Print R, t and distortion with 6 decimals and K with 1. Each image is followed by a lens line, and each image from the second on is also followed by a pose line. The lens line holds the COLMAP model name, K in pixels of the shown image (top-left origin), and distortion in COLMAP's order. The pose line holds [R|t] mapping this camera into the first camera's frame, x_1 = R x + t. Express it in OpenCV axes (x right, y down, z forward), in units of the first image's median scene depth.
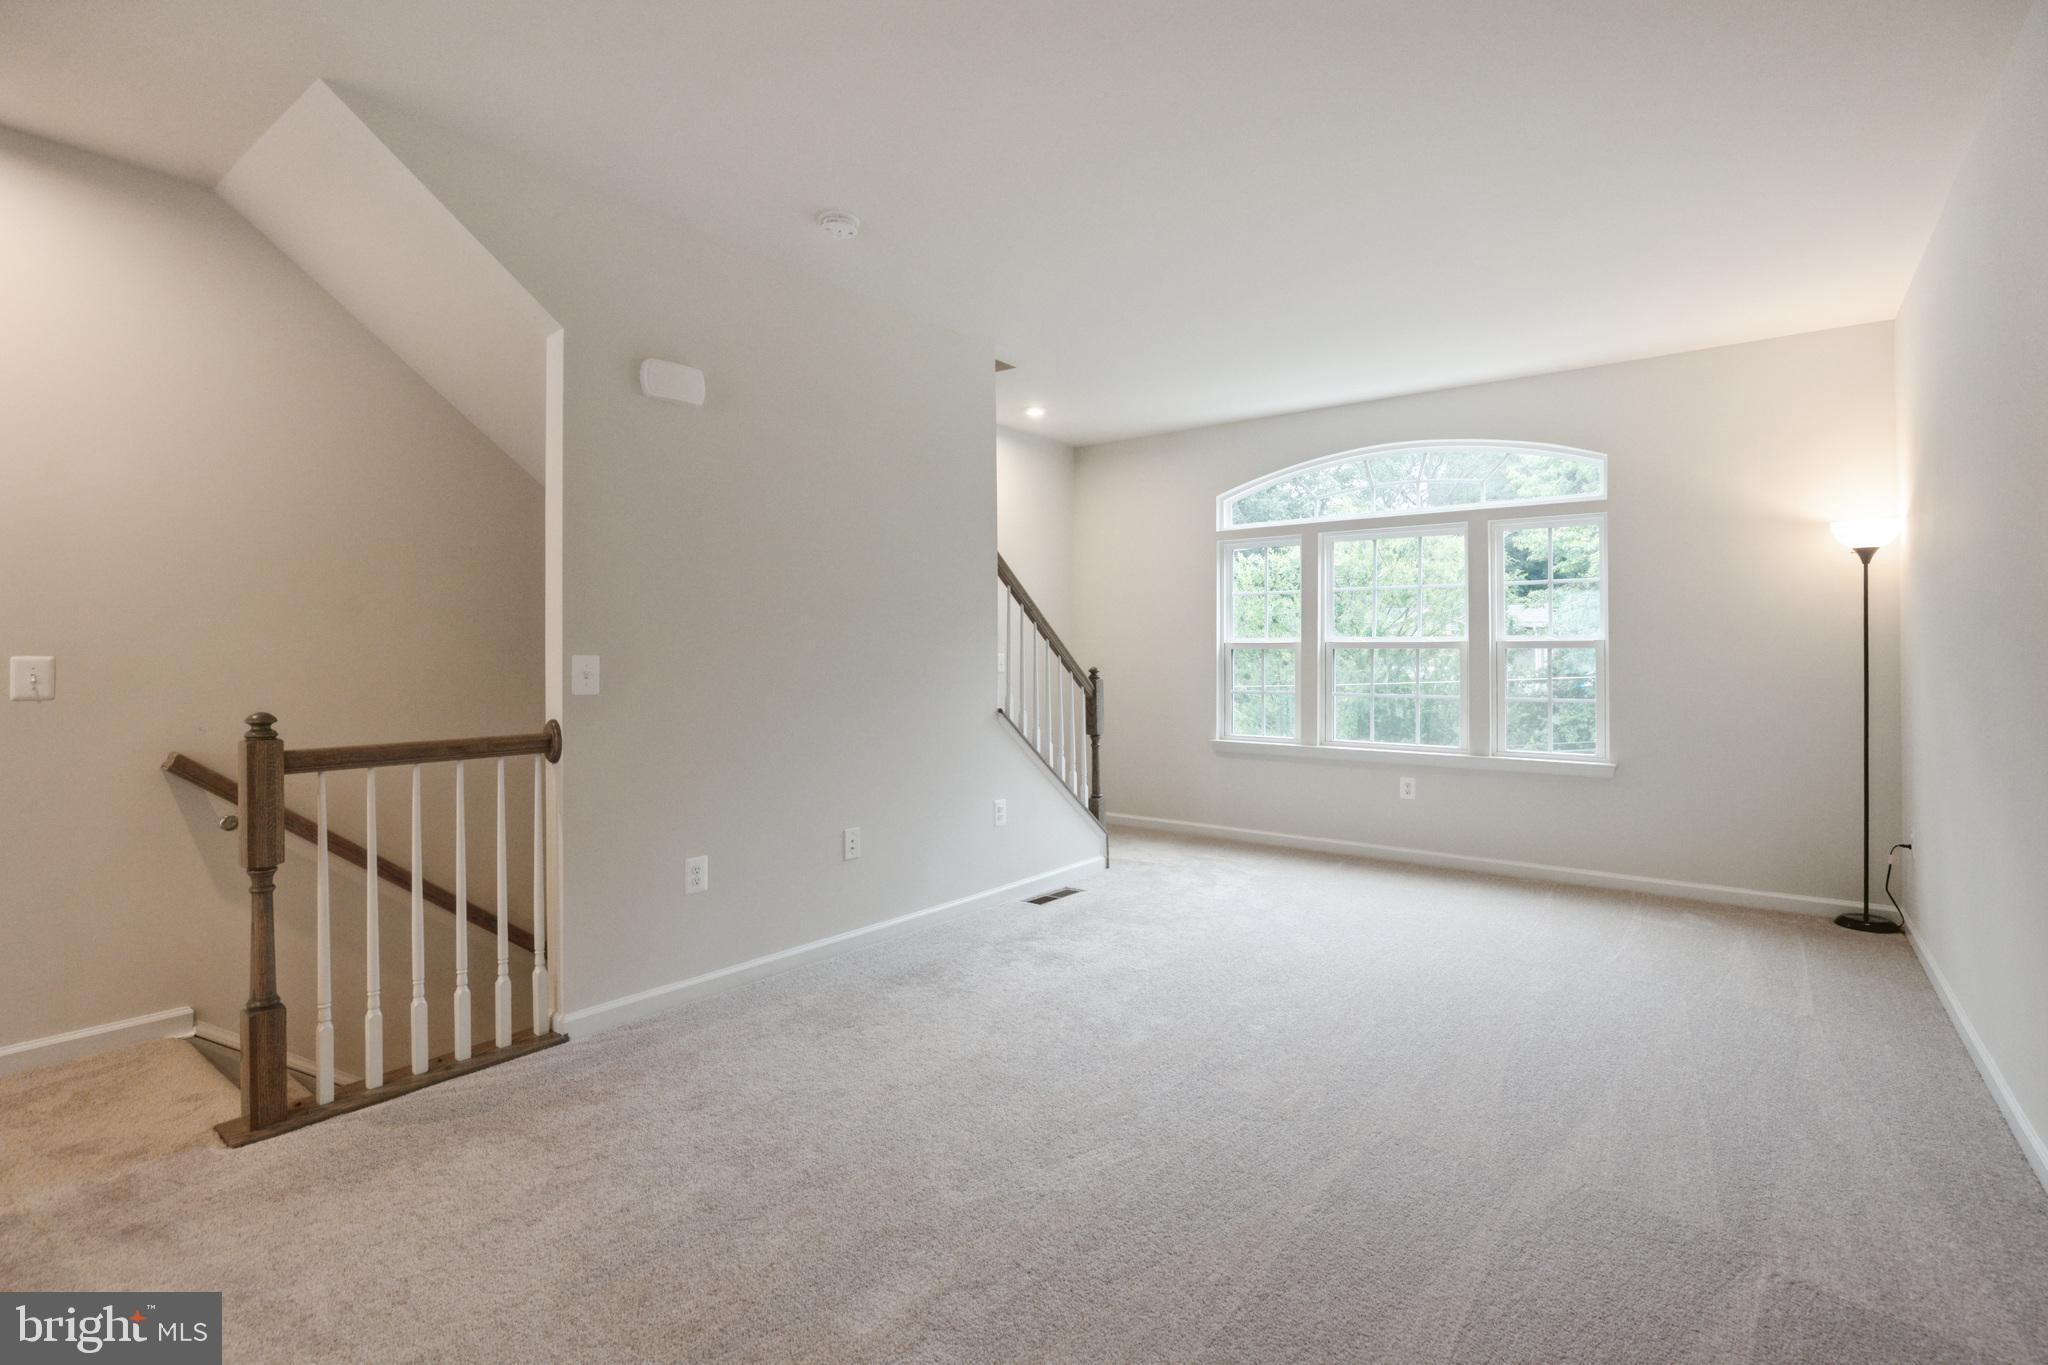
lens RADIAL K [[931.6, 0, 1012.1], [0, 931.6, 671.7], [0, 0, 1]] dist [-0.019135, -0.000251]
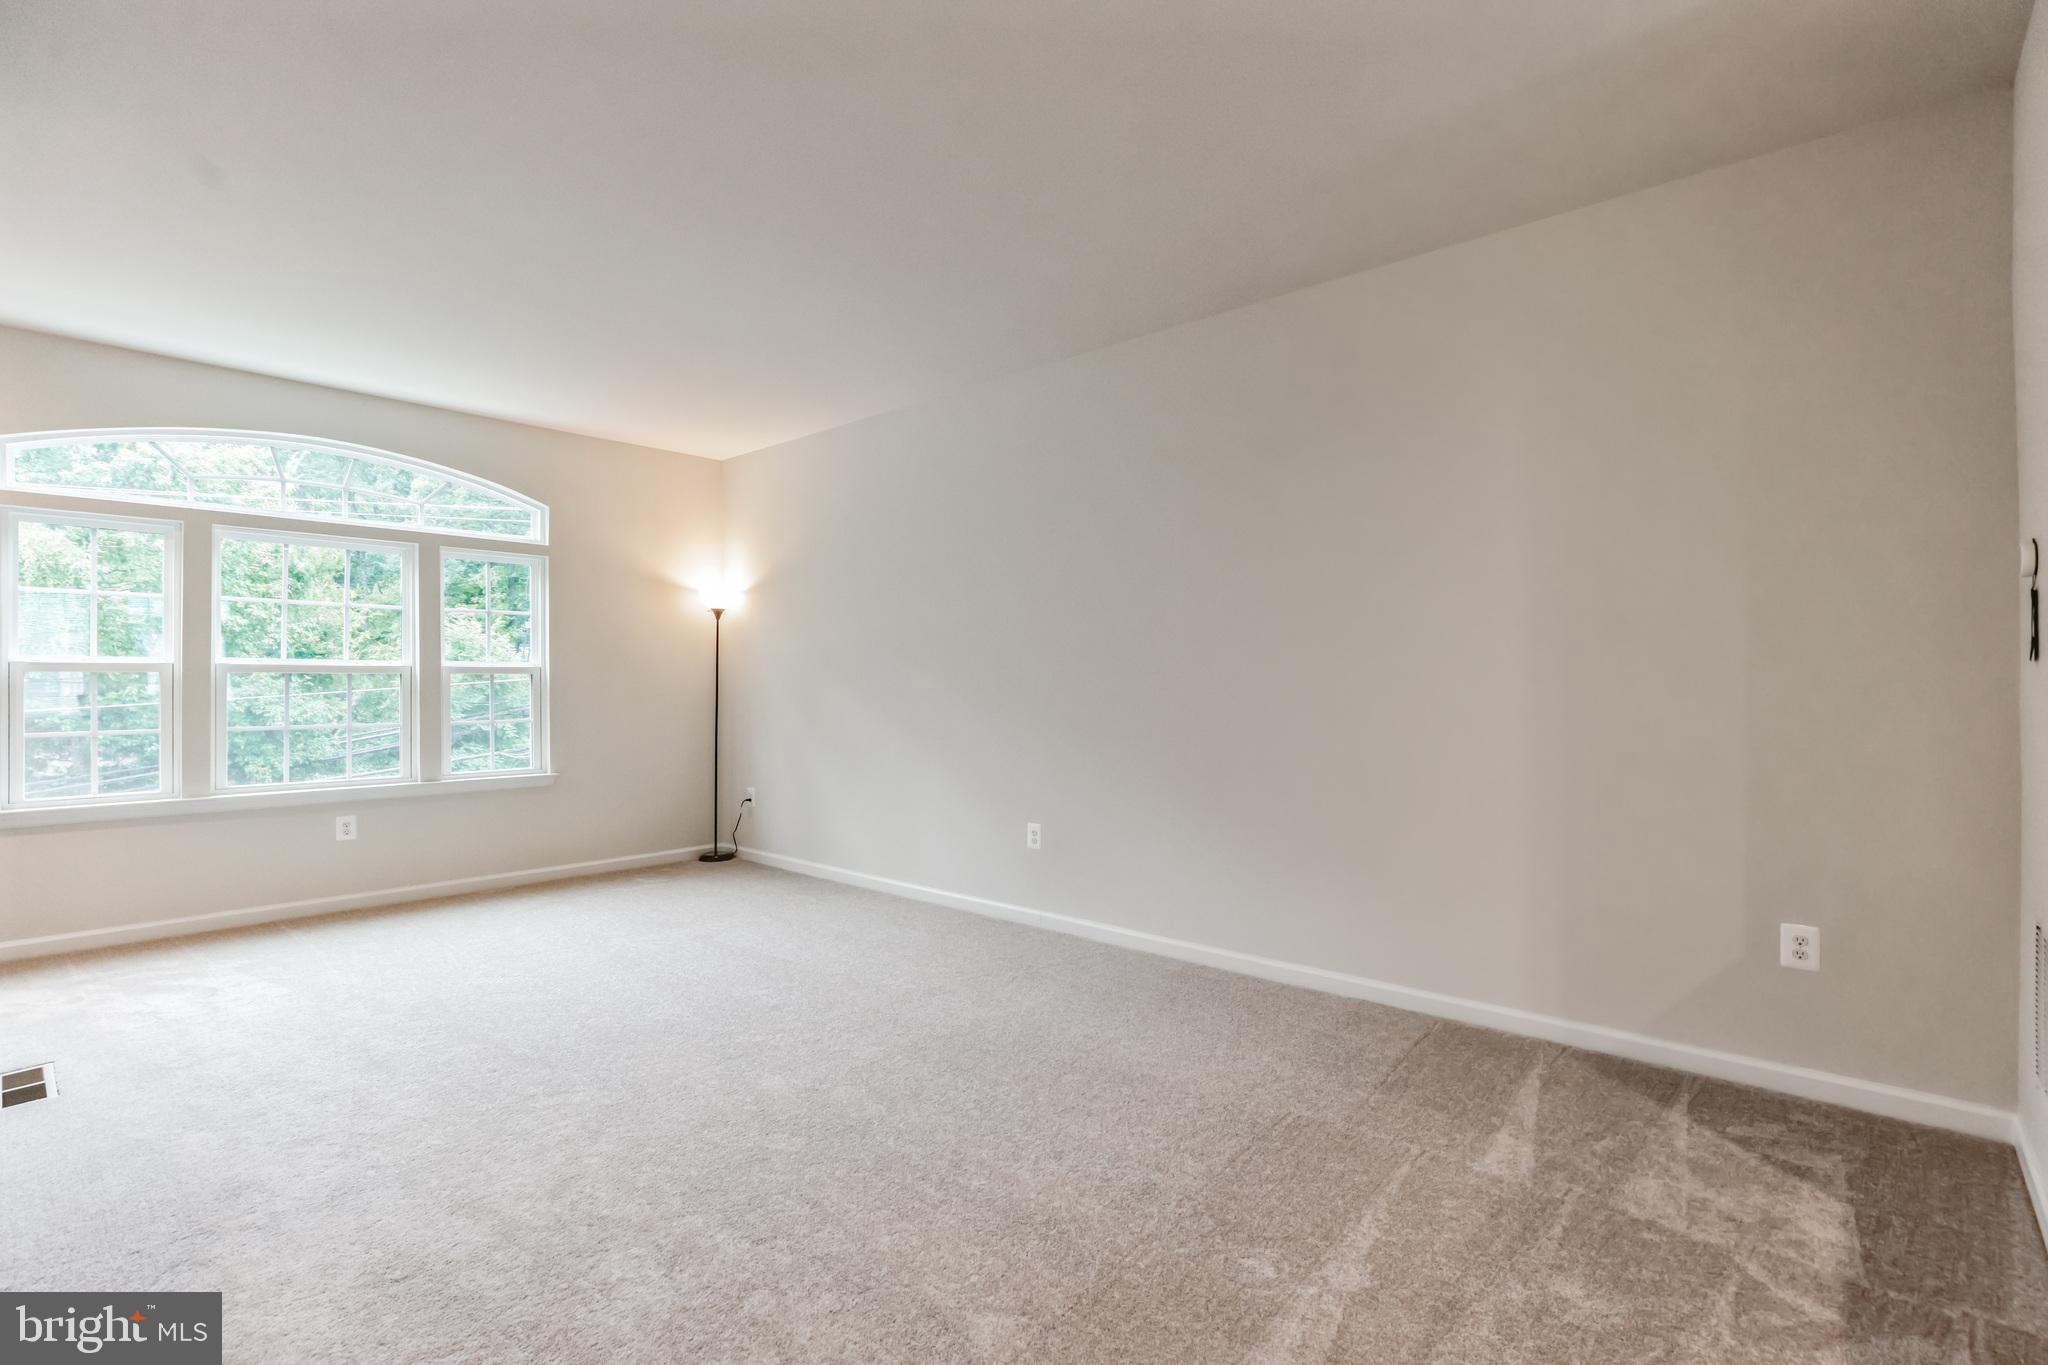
lens RADIAL K [[931.6, 0, 1013.5], [0, 931.6, 676.4], [0, 0, 1]] dist [-0.019135, -0.000251]
pose [[0.067210, 0.005647, 0.997723, -0.450642], [0.019050, 0.999794, -0.006942, -0.002612], [-0.997557, 0.019474, 0.067088, 0.317213]]
